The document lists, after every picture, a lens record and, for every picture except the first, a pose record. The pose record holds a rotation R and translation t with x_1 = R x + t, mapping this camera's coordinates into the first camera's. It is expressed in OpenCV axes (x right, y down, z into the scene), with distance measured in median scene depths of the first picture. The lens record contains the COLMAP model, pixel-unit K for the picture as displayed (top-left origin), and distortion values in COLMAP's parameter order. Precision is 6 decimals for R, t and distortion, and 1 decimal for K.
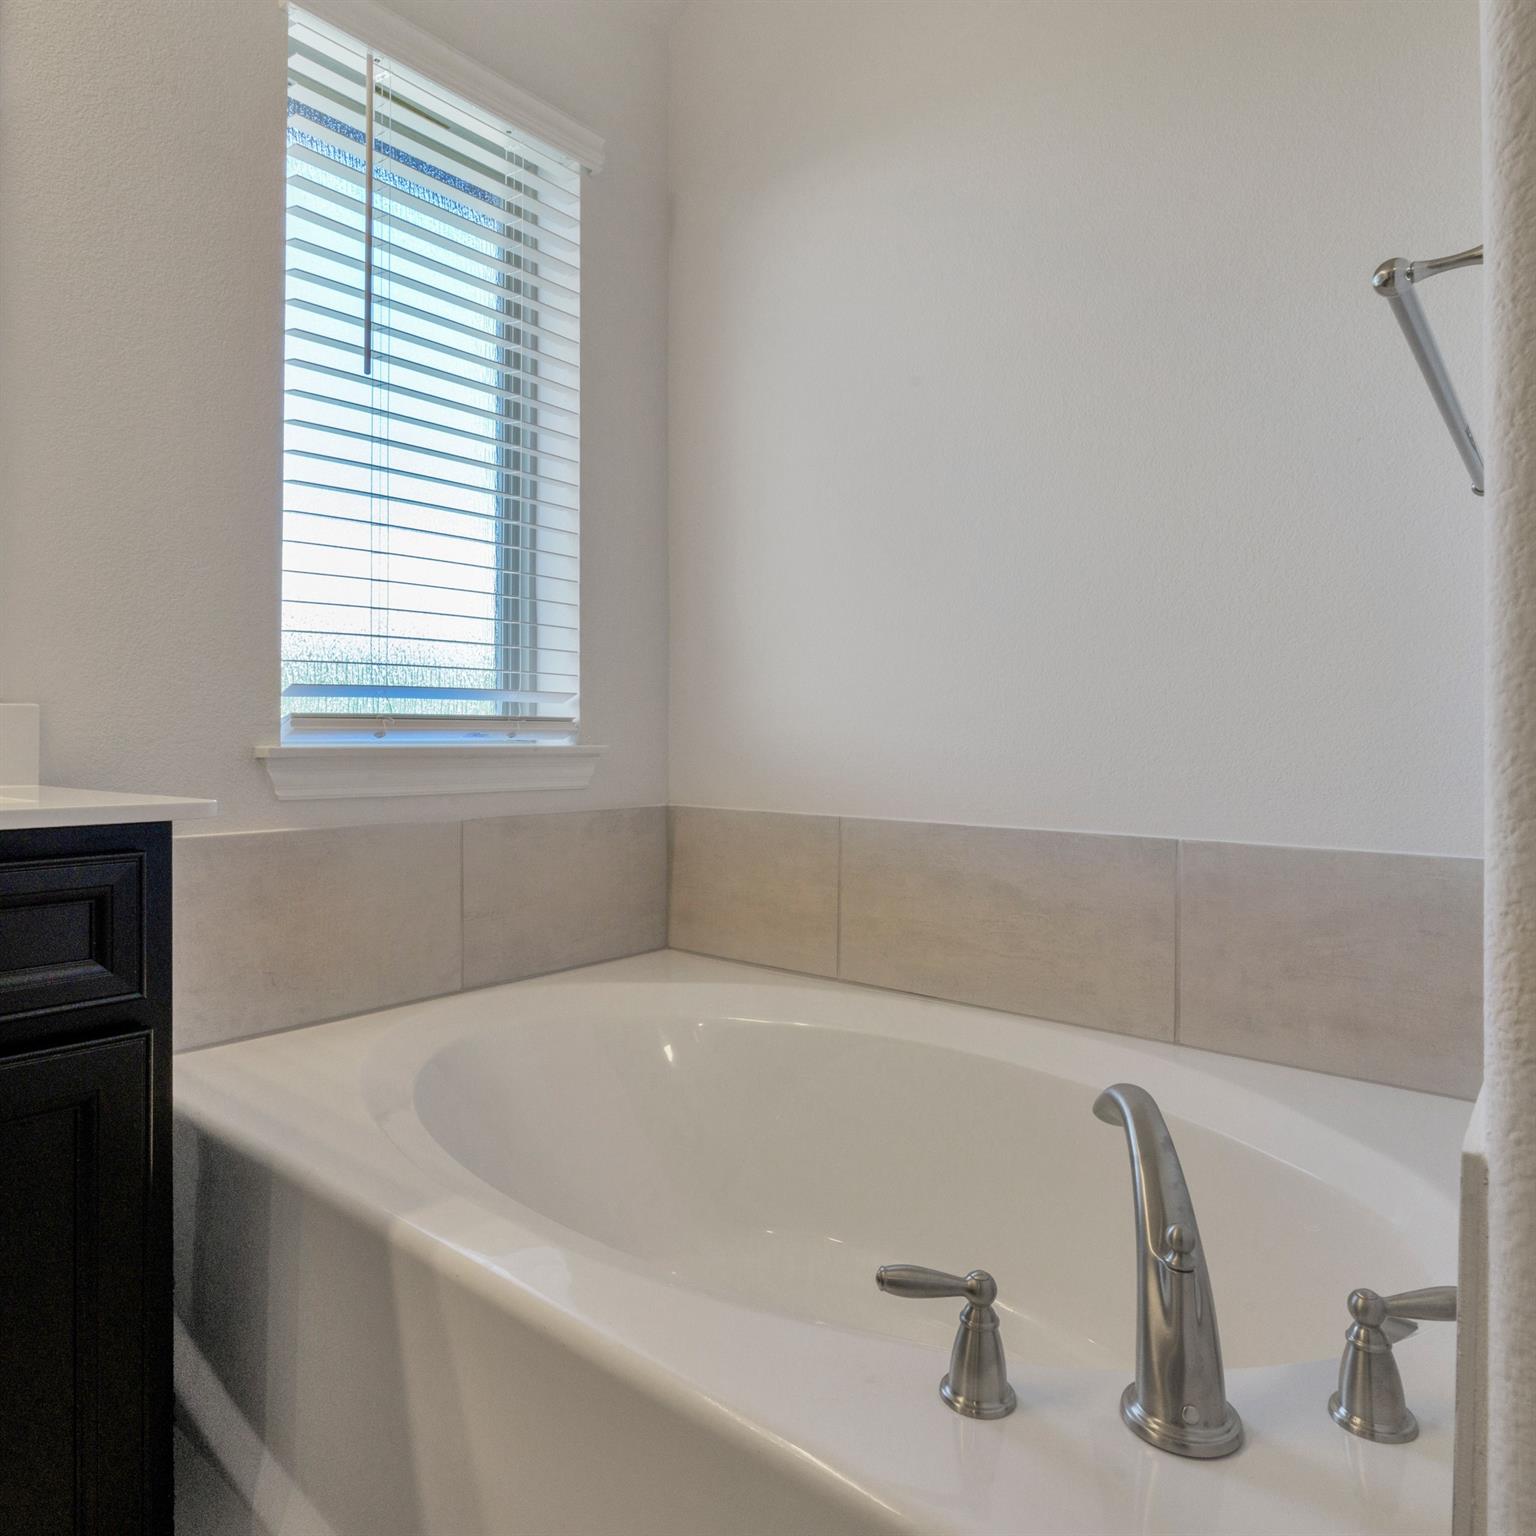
lens RADIAL K [[1051.1, 0, 770.7], [0, 1051.1, 756.5], [0, 0, 1]] dist [0.009145, -0.004982]
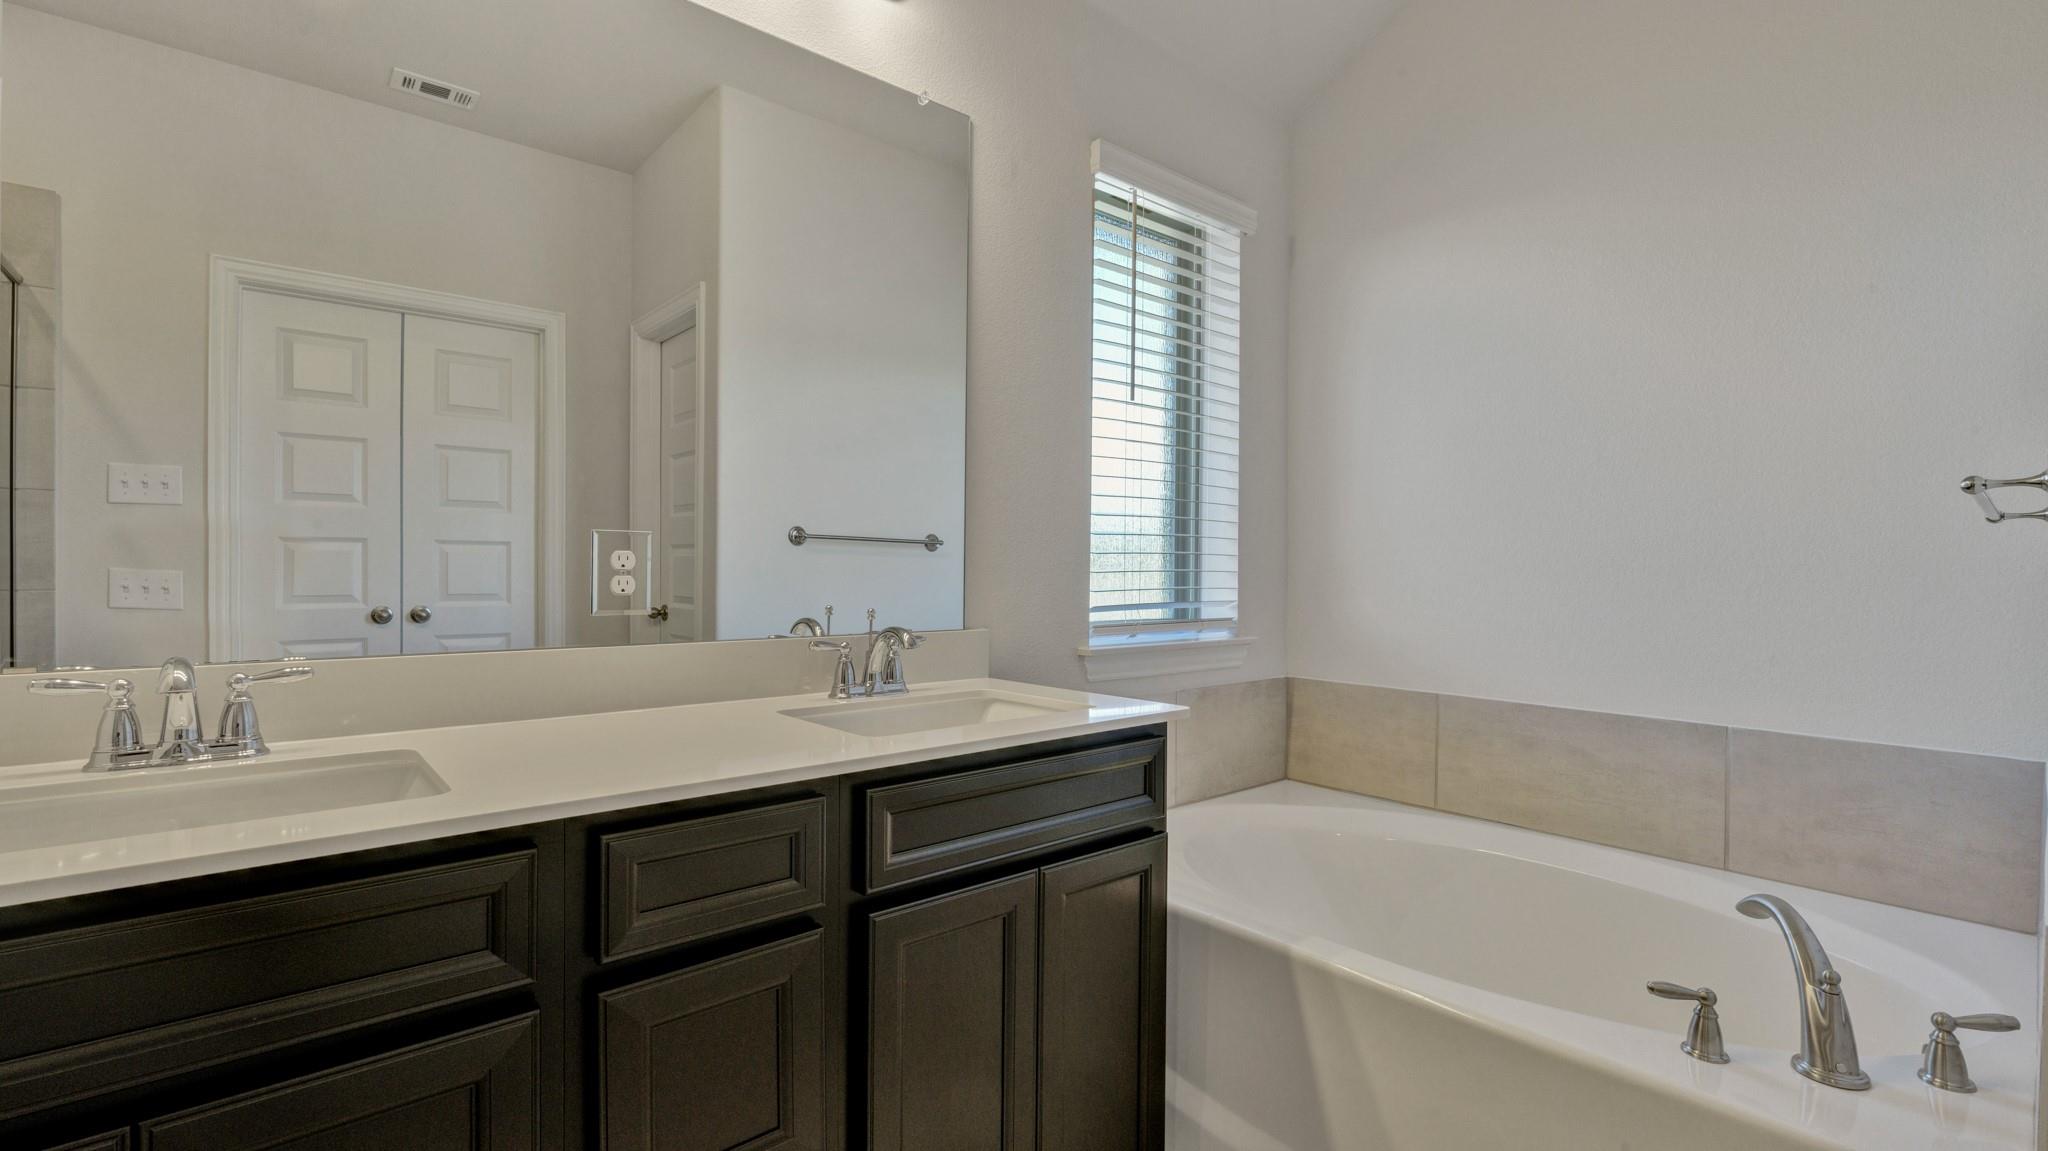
lens RADIAL K [[938.9, 0, 1019.4], [0, 938.9, 583.1], [0, 0, 1]] dist [-0.000410, 0.001114]
pose [[0.987797, 0.010856, -0.155367, -0.354109], [-0.010568, 0.999941, 0.002678, -0.106659], [0.155387, -0.001003, 0.987853, -0.396956]]
